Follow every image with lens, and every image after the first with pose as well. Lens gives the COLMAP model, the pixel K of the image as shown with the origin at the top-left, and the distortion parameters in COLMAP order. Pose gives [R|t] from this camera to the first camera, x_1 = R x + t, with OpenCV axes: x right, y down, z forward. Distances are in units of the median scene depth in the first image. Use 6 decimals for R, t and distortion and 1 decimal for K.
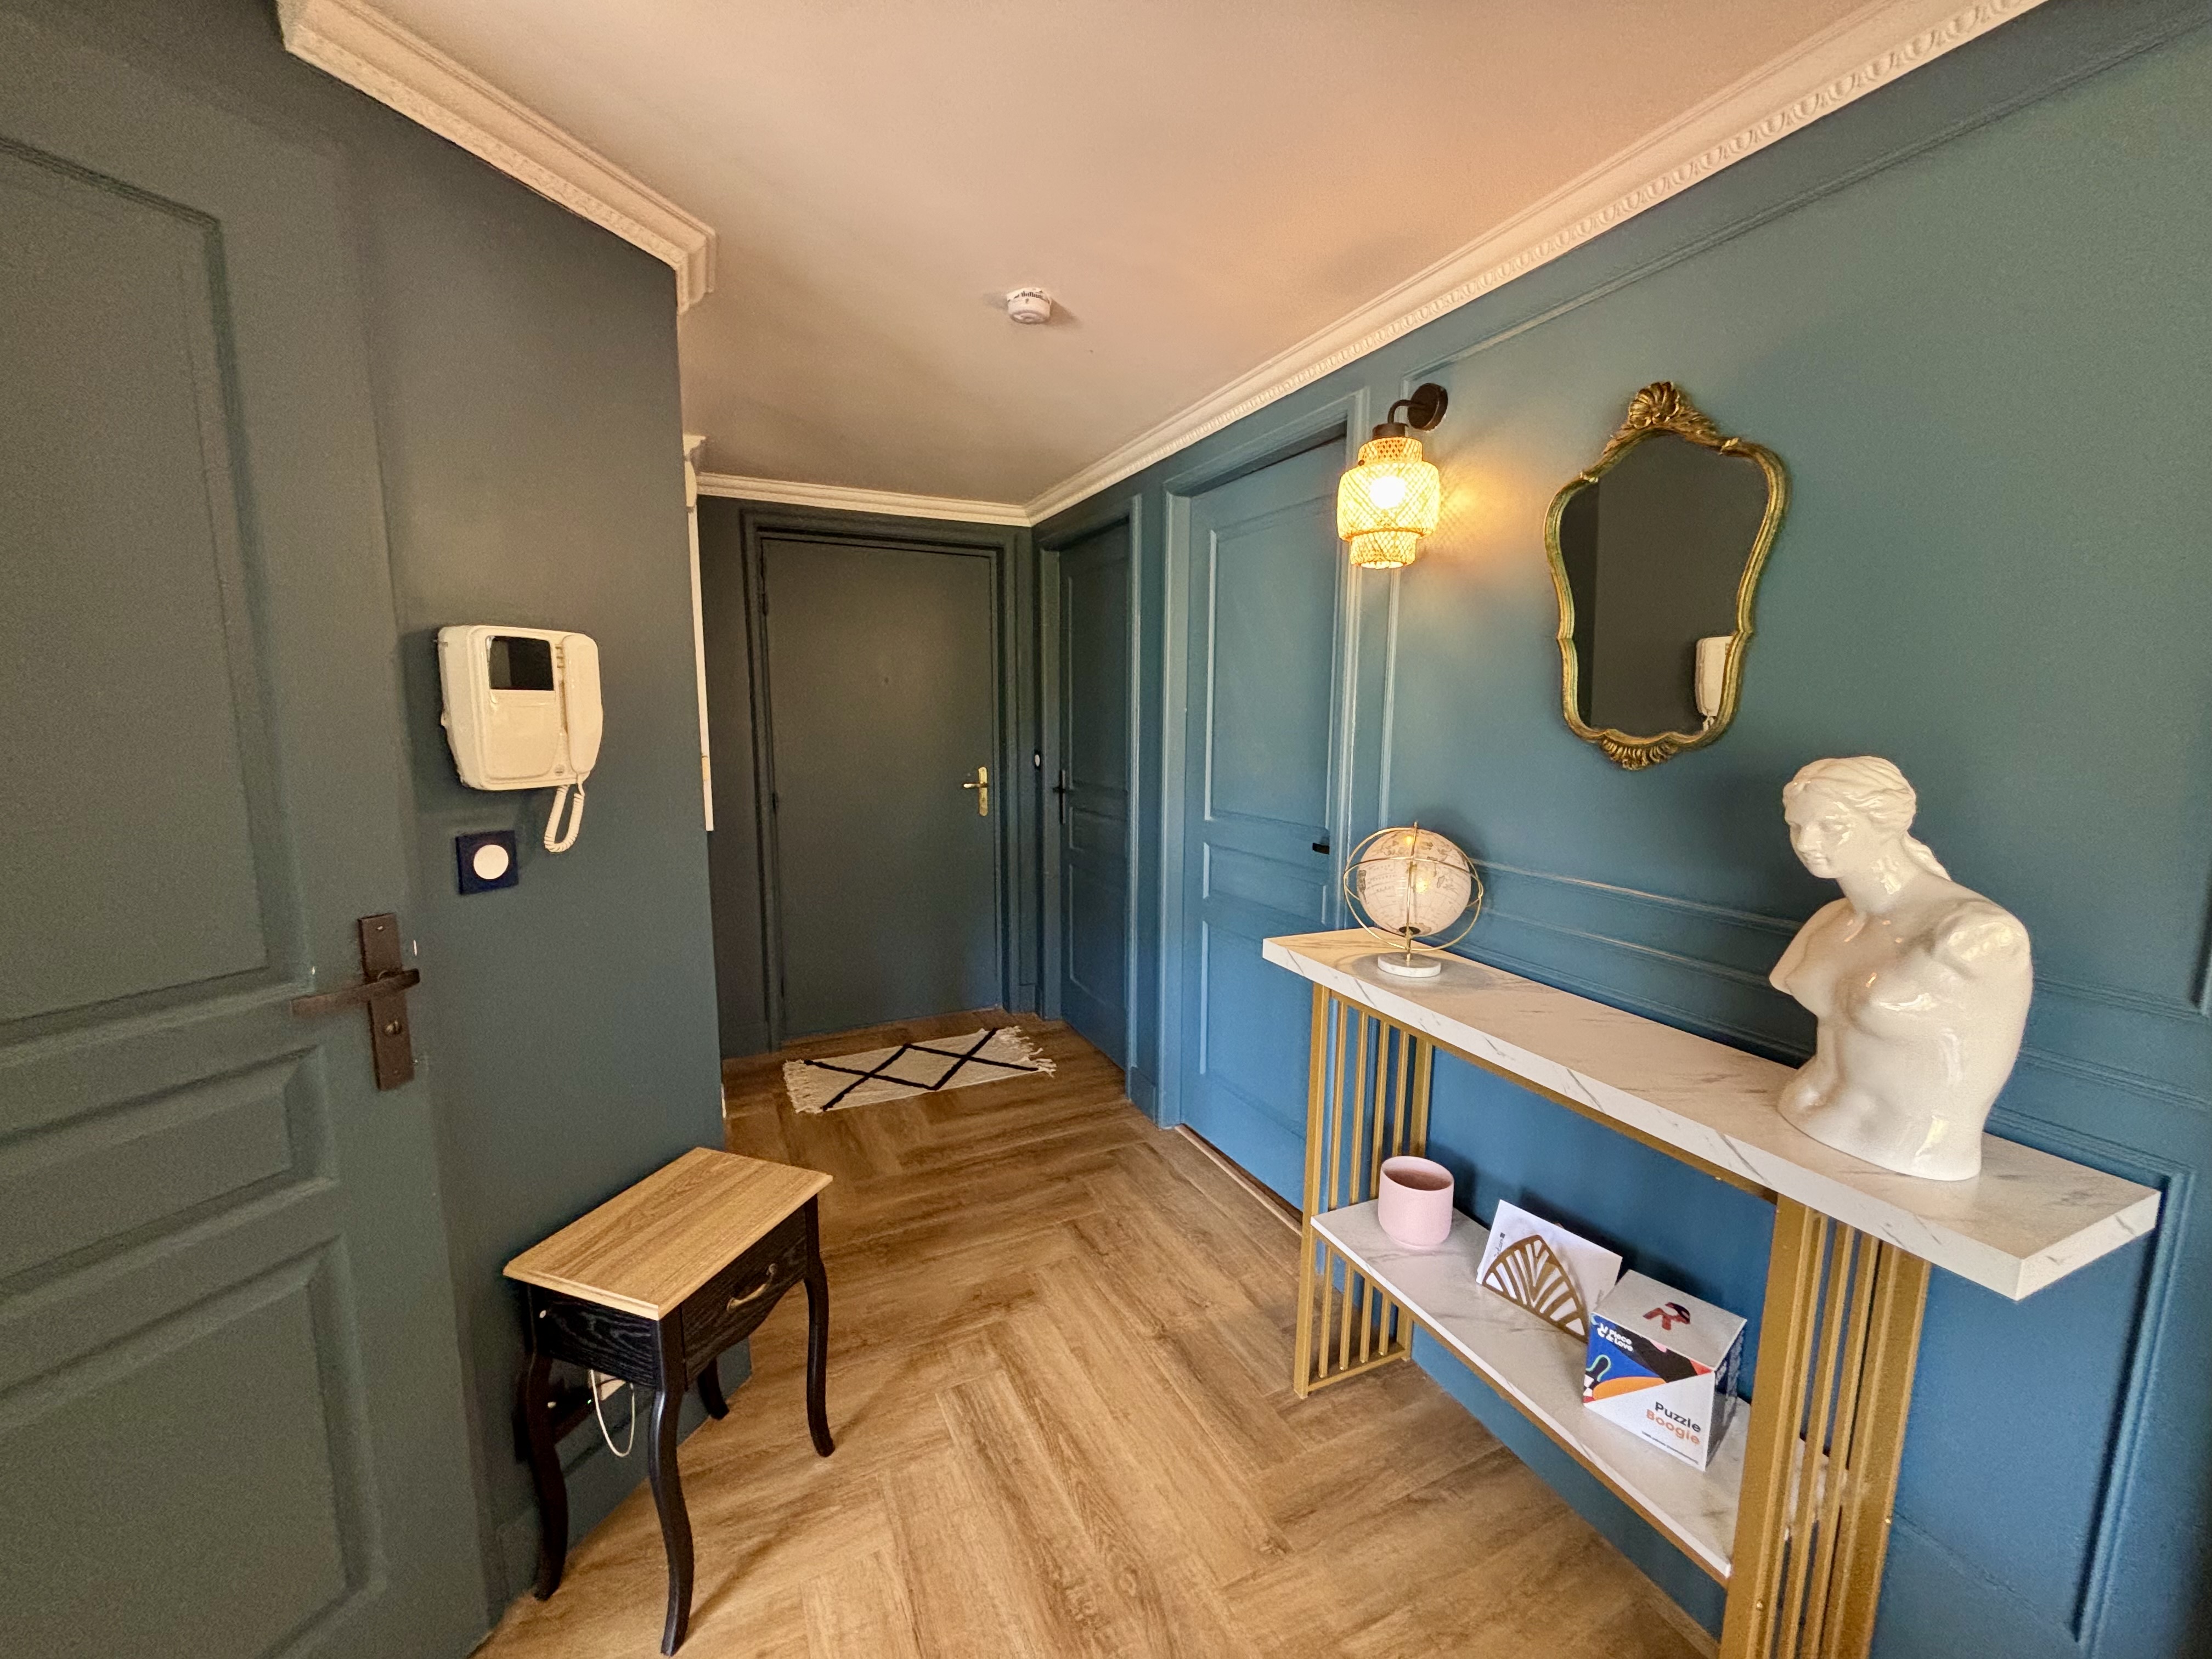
lens RADIAL K [[888.4, 0, 1111.0], [0, 888.4, 832.3], [0, 0, 1]] dist [0.013125, -0.003904]
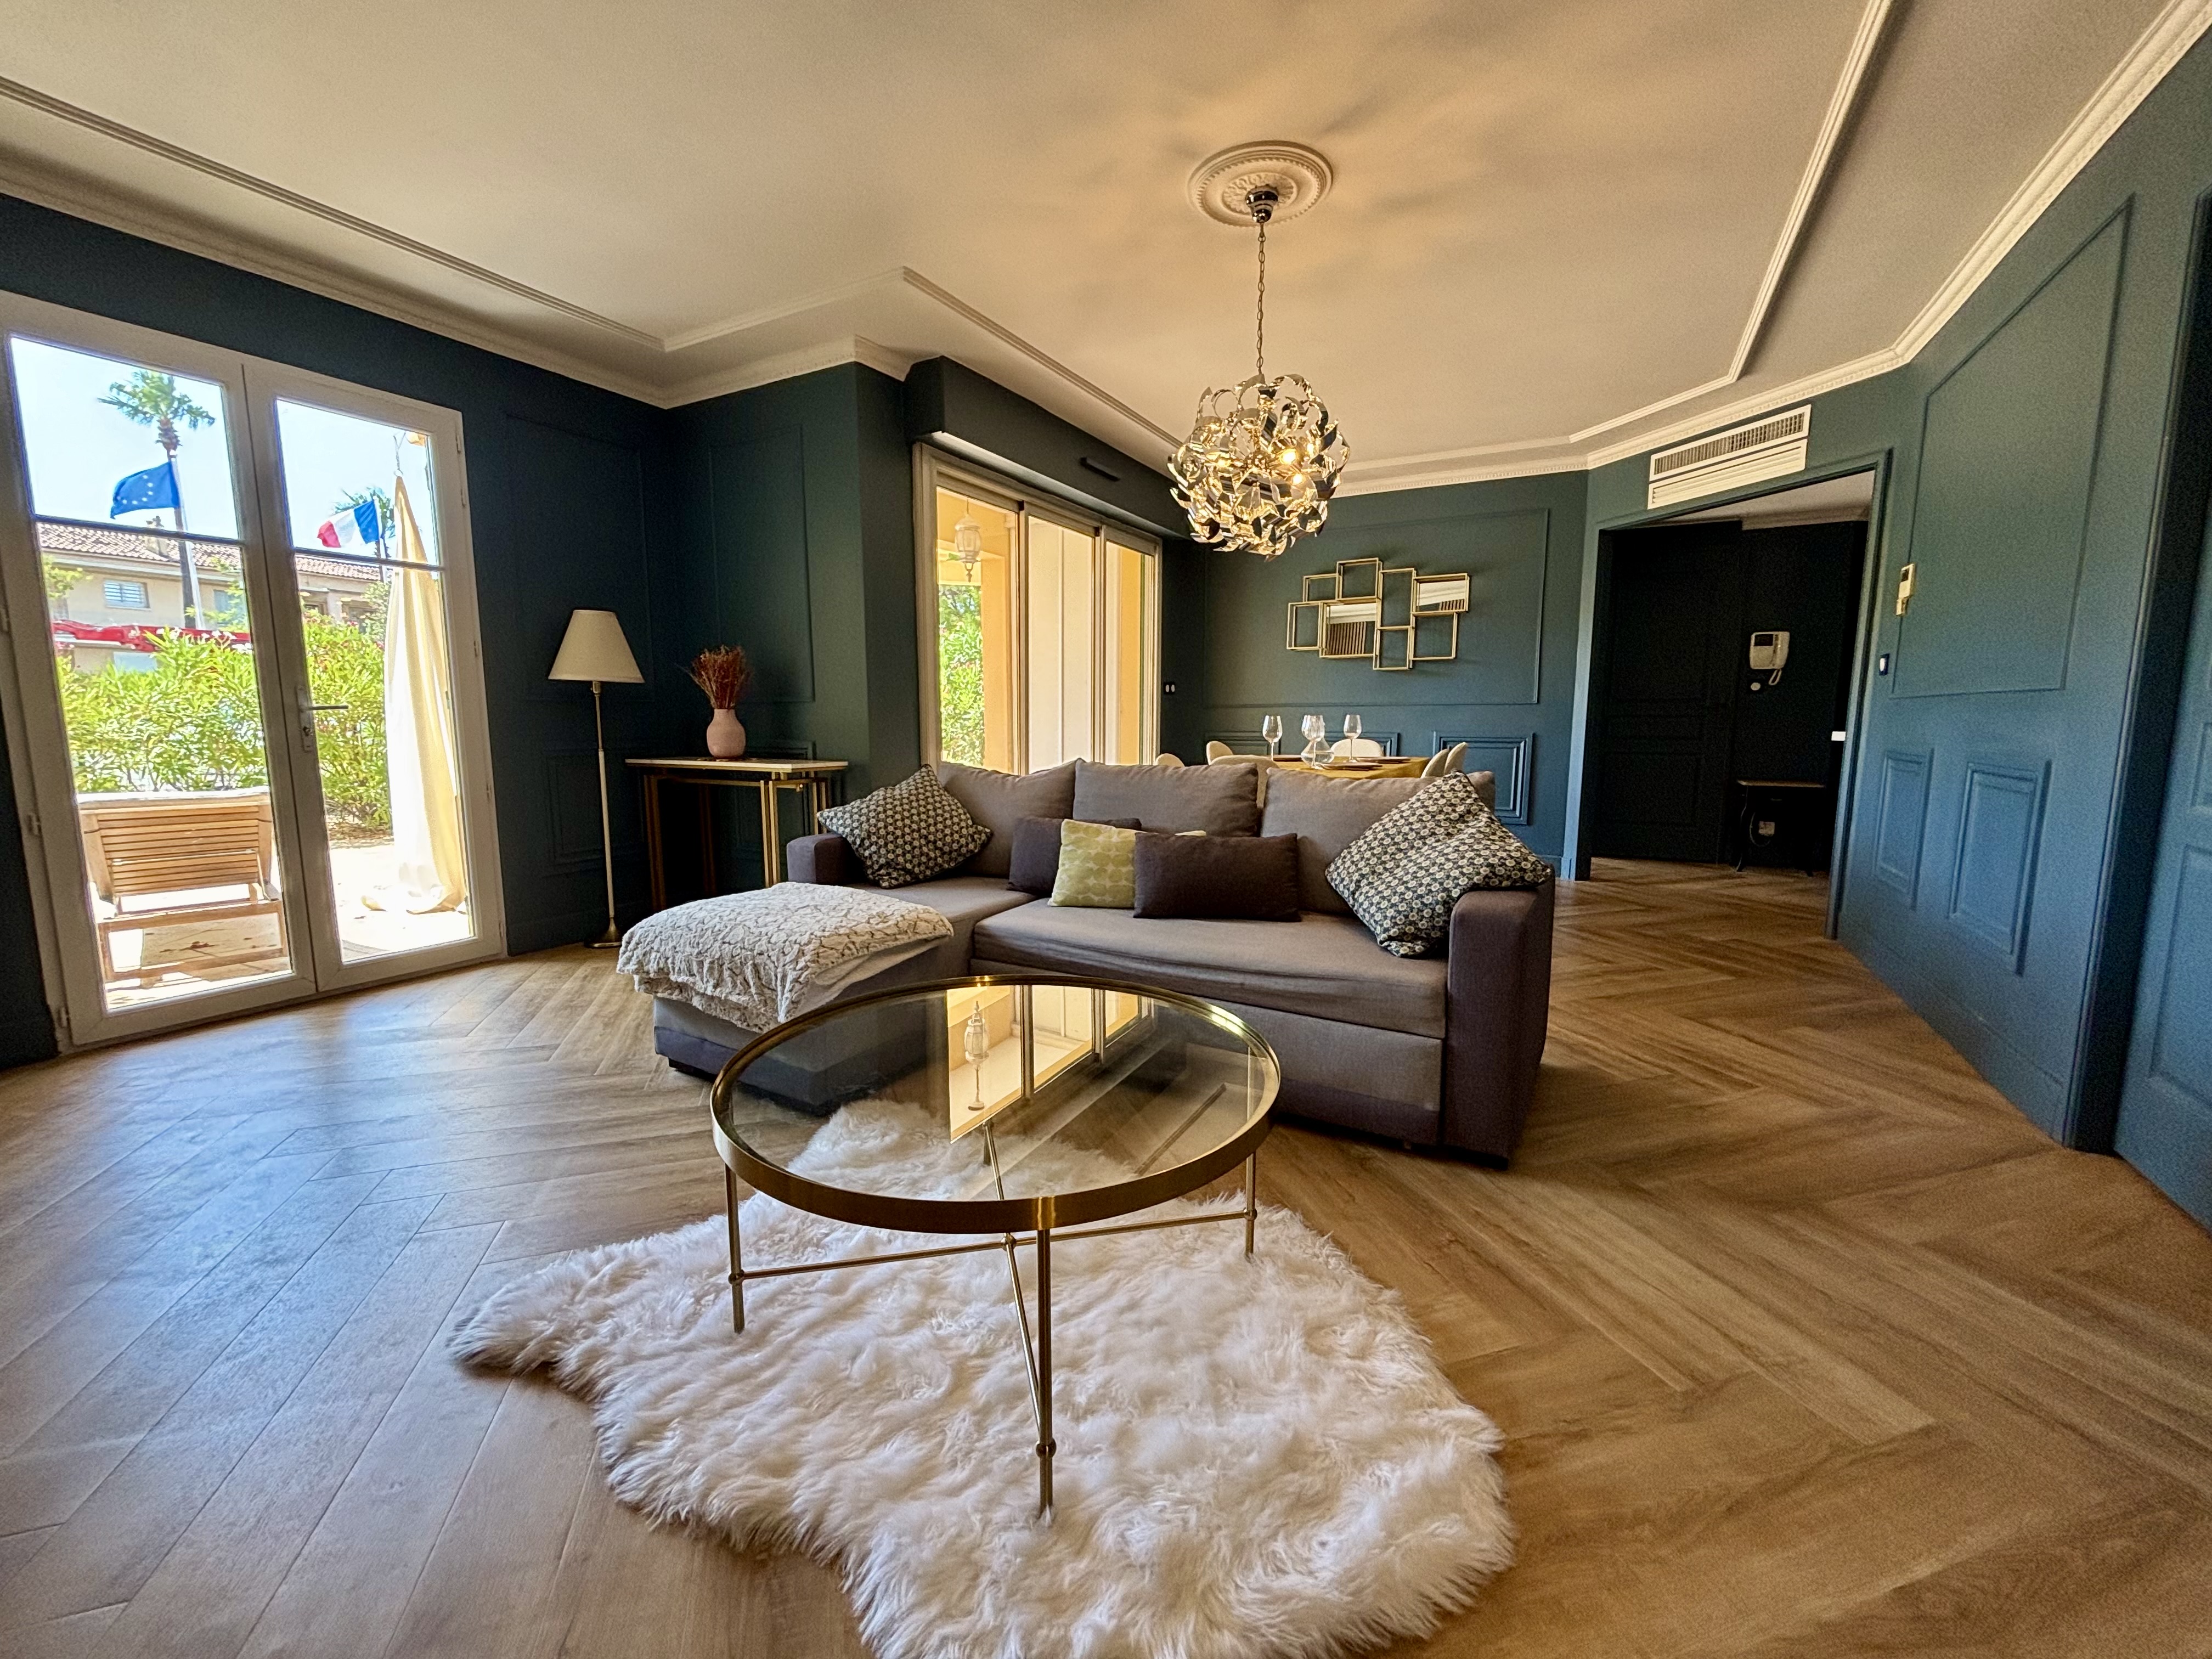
lens RADIAL K [[893.7, 0, 1110.7], [0, 893.7, 830.8], [0, 0, 1]] dist [-0.000254, 0.002249]
pose [[-0.135151, 0.125754, -0.982812, 3.979075], [-0.139045, 0.979690, 0.144475, 0.512433], [0.981020, 0.156181, -0.114921, -1.433574]]
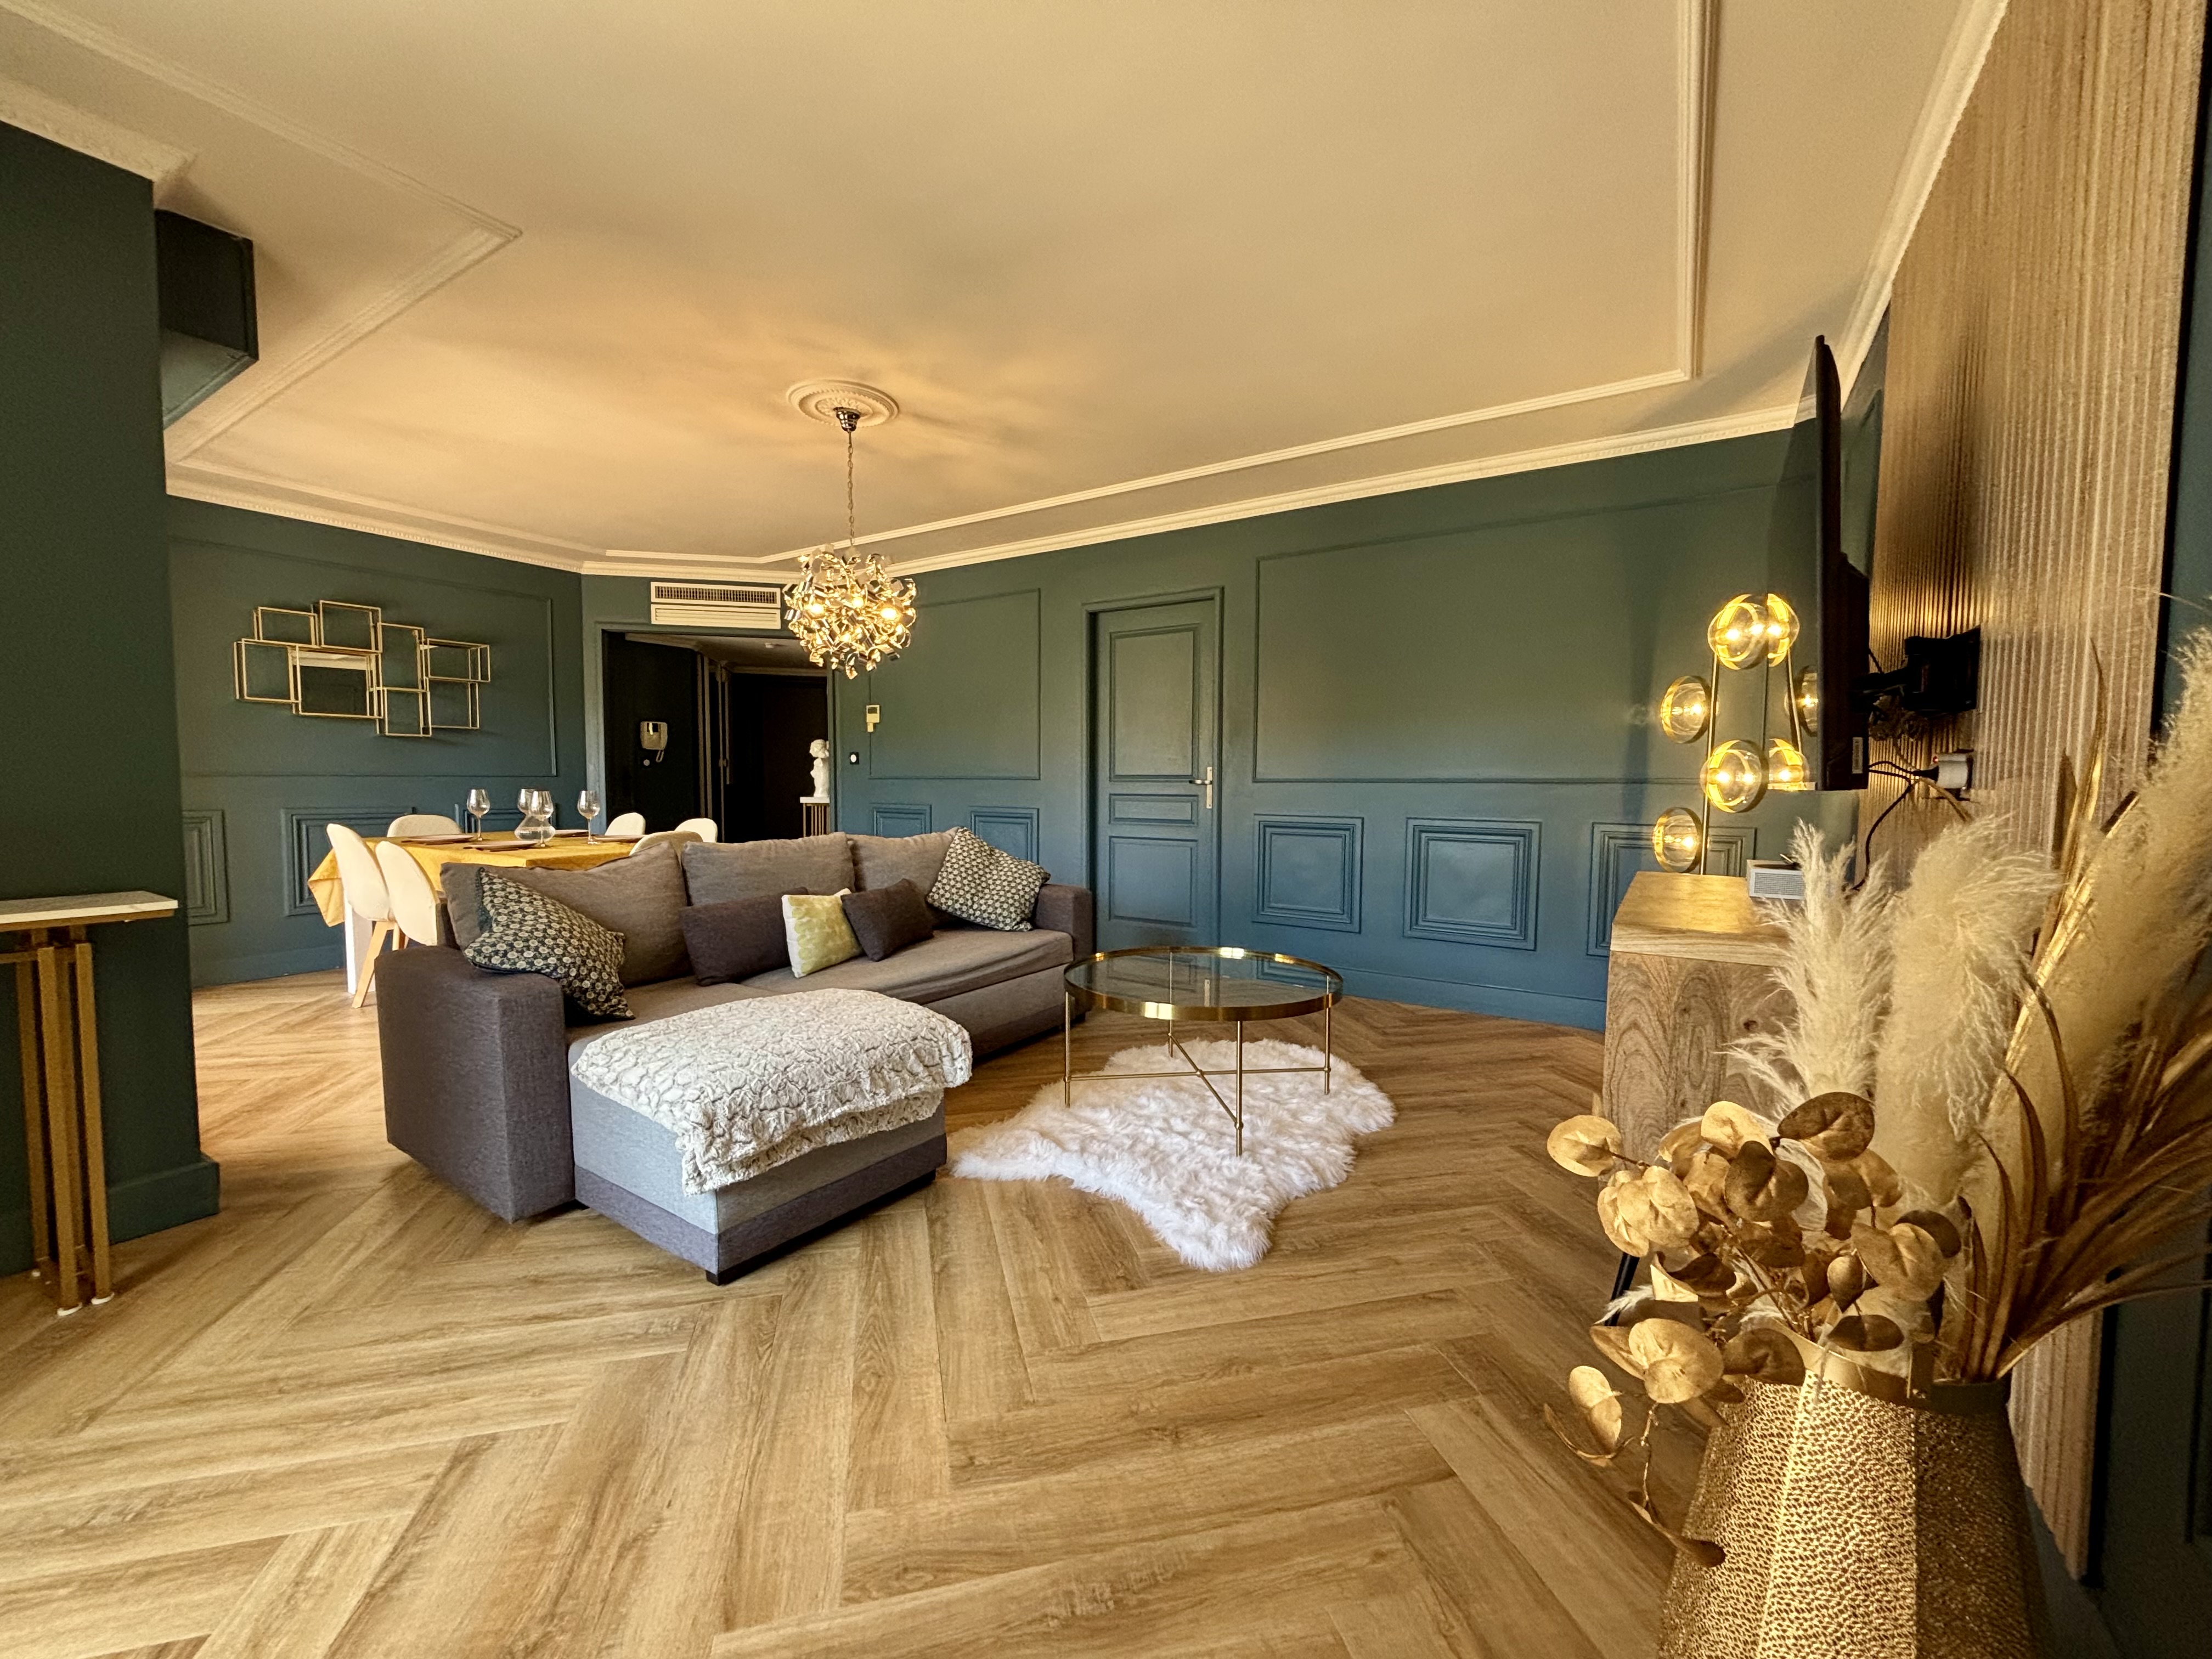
lens RADIAL K [[887.3, 0, 1104.0], [0, 887.3, 836.1], [0, 0, 1]] dist [-0.001566, 0.000137]
pose [[0.978471, 0.016609, -0.205714, 3.183214], [-0.032214, 0.996830, -0.072743, 0.782731], [0.203854, 0.077804, 0.975905, -3.716513]]
